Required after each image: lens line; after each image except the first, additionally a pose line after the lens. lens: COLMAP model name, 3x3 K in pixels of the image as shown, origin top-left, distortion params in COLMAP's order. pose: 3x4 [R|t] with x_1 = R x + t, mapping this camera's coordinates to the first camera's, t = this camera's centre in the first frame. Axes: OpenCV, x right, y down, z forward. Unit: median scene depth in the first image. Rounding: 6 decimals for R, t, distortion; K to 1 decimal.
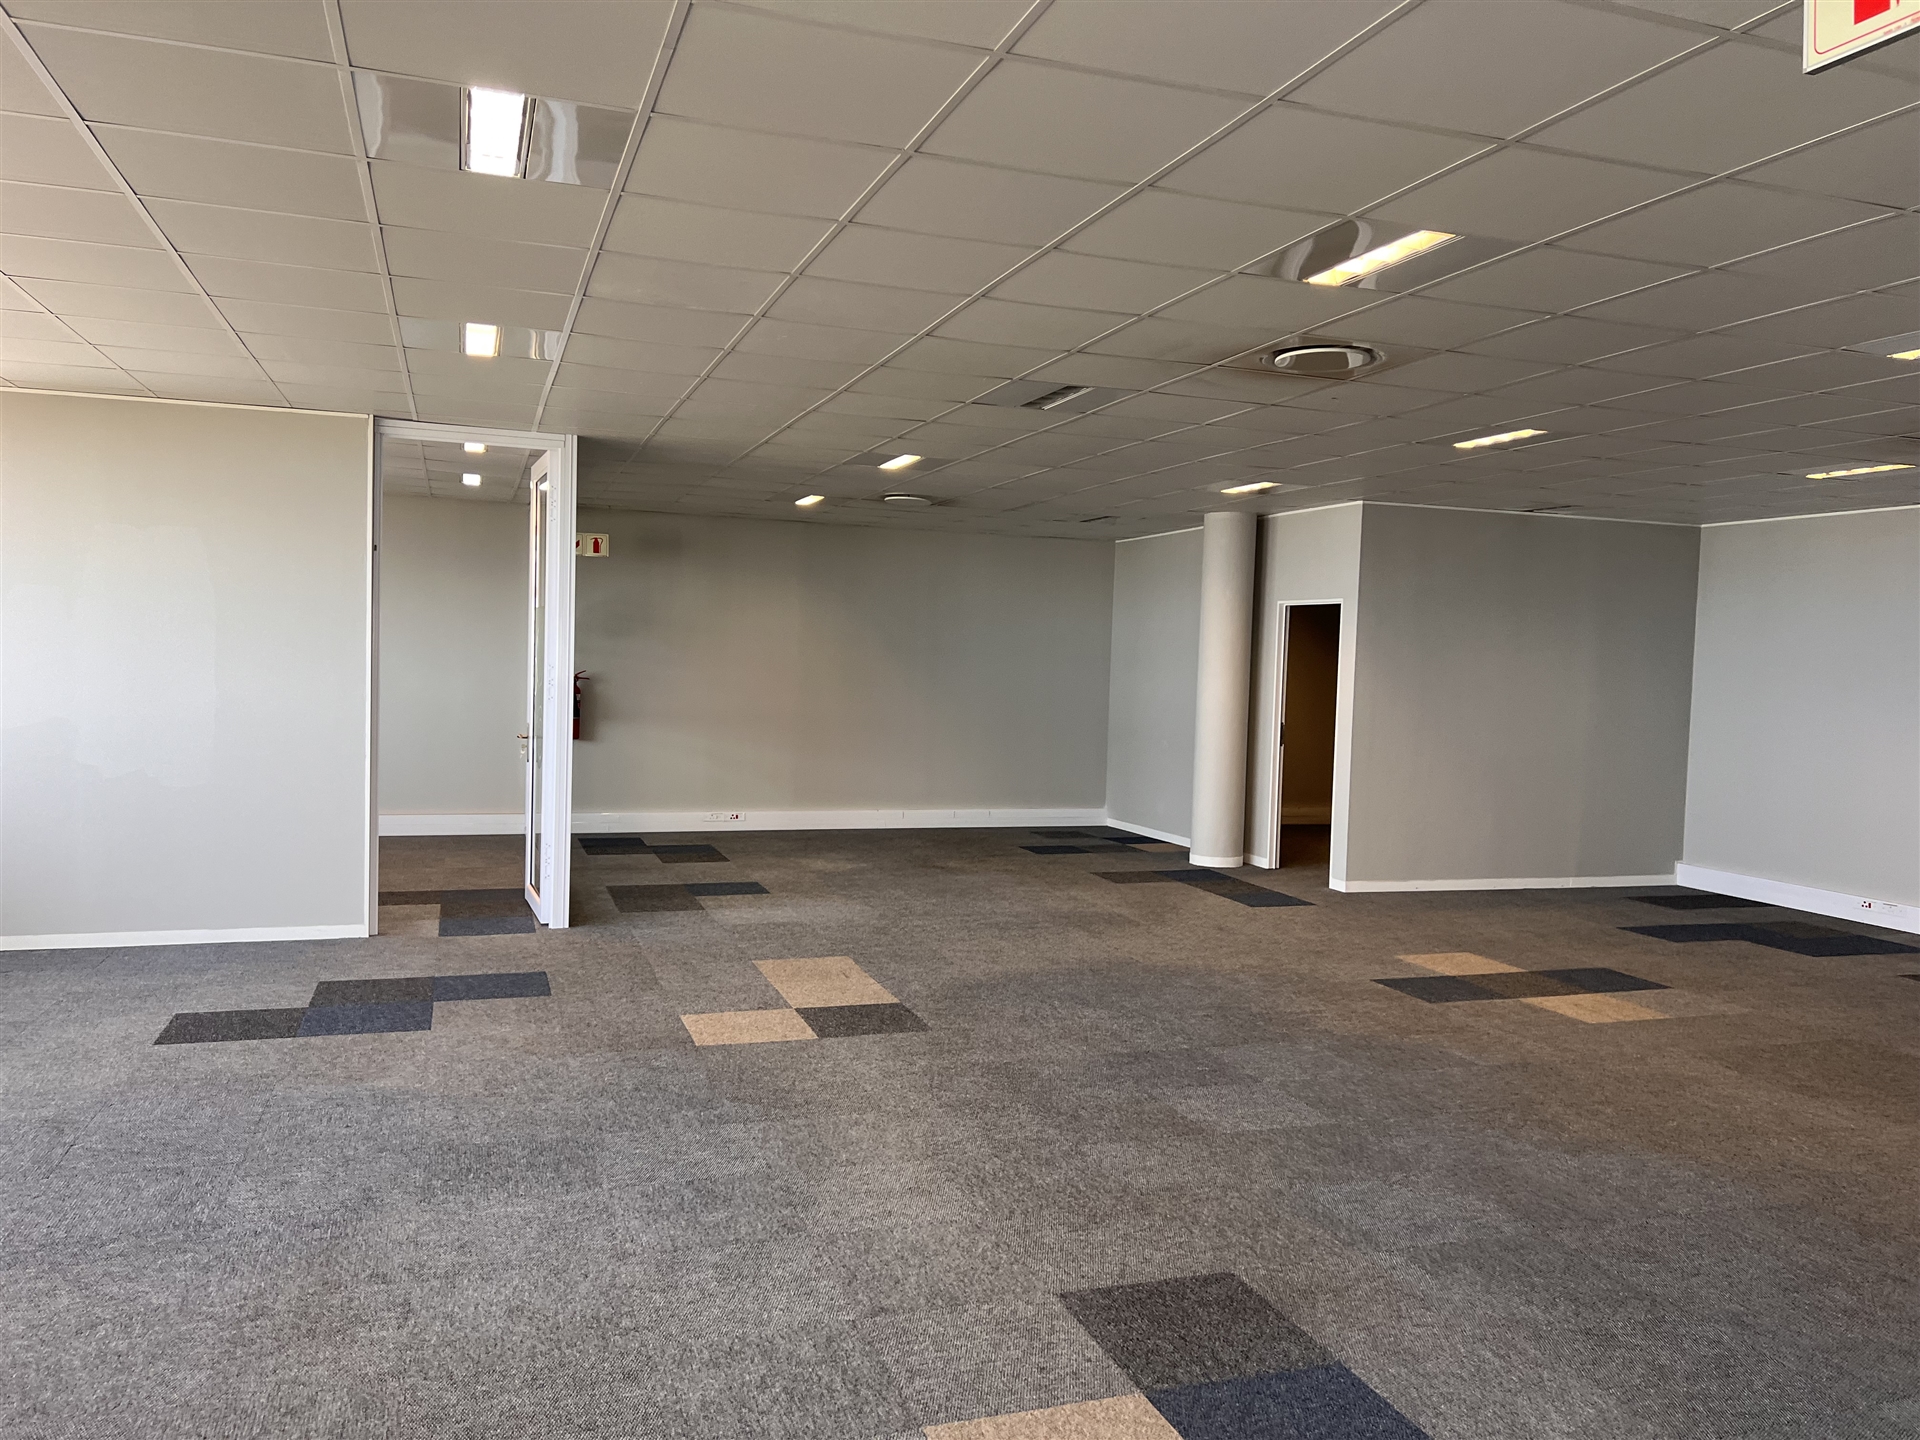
lens RADIAL K [[1455.5, 0, 924.5], [0, 1455.5, 731.6], [0, 0, 1]] dist [-0.014706, -0.005410]
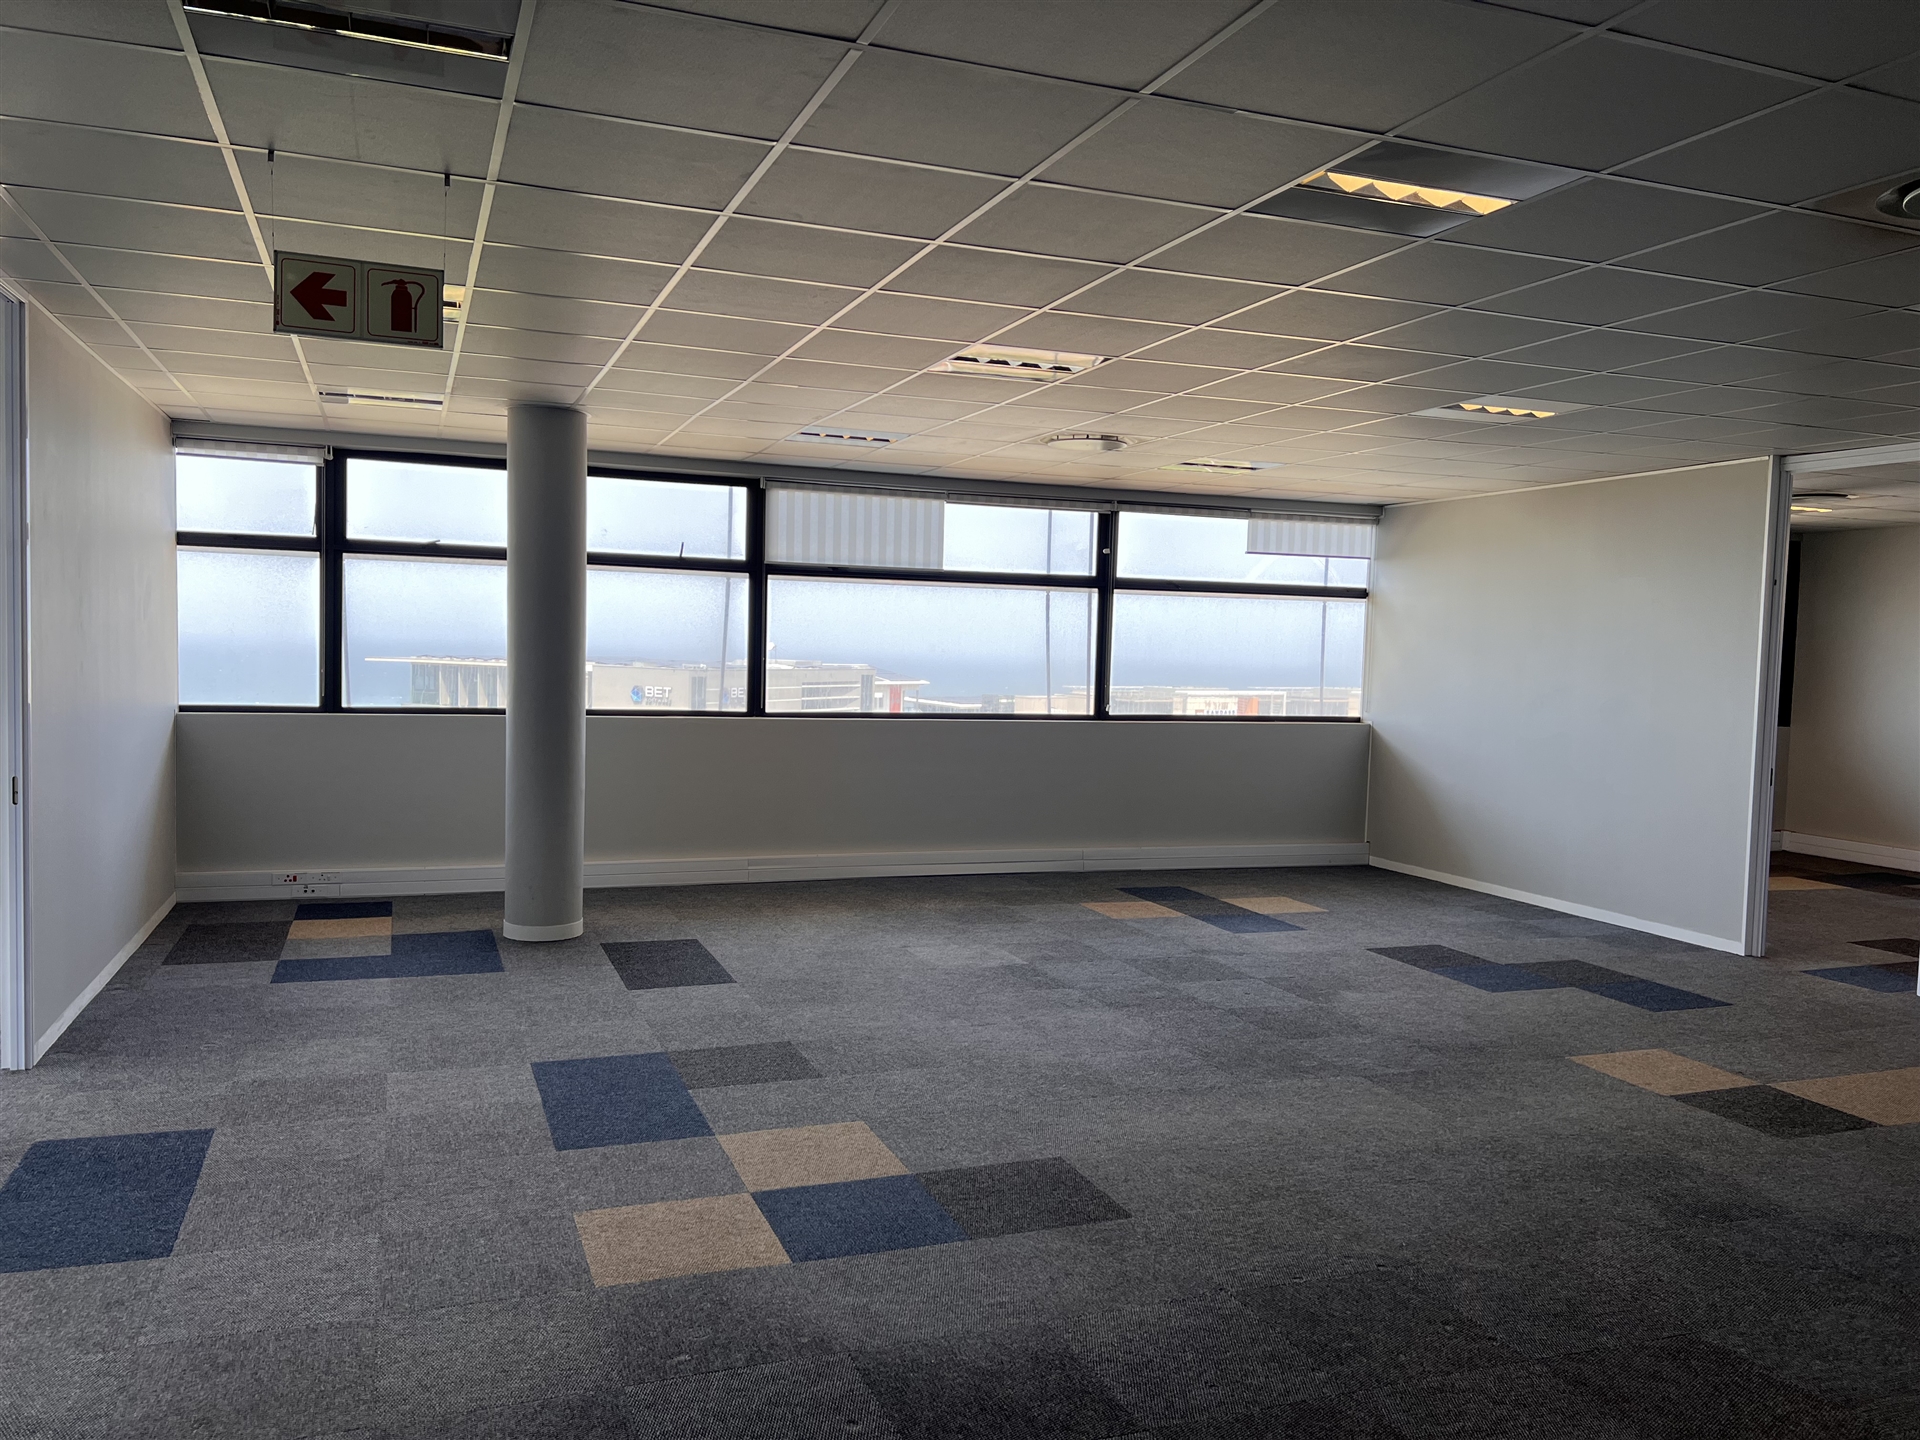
lens RADIAL K [[1455.5, 0, 962.2], [0, 1455.5, 716.2], [0, 0, 1]] dist [-0.014706, -0.005410]
pose [[0.047133, 0.038986, -0.998128, 0.916789], [-0.081708, 0.996040, 0.035046, -0.028665], [0.995541, 0.079903, 0.050132, 0.548554]]
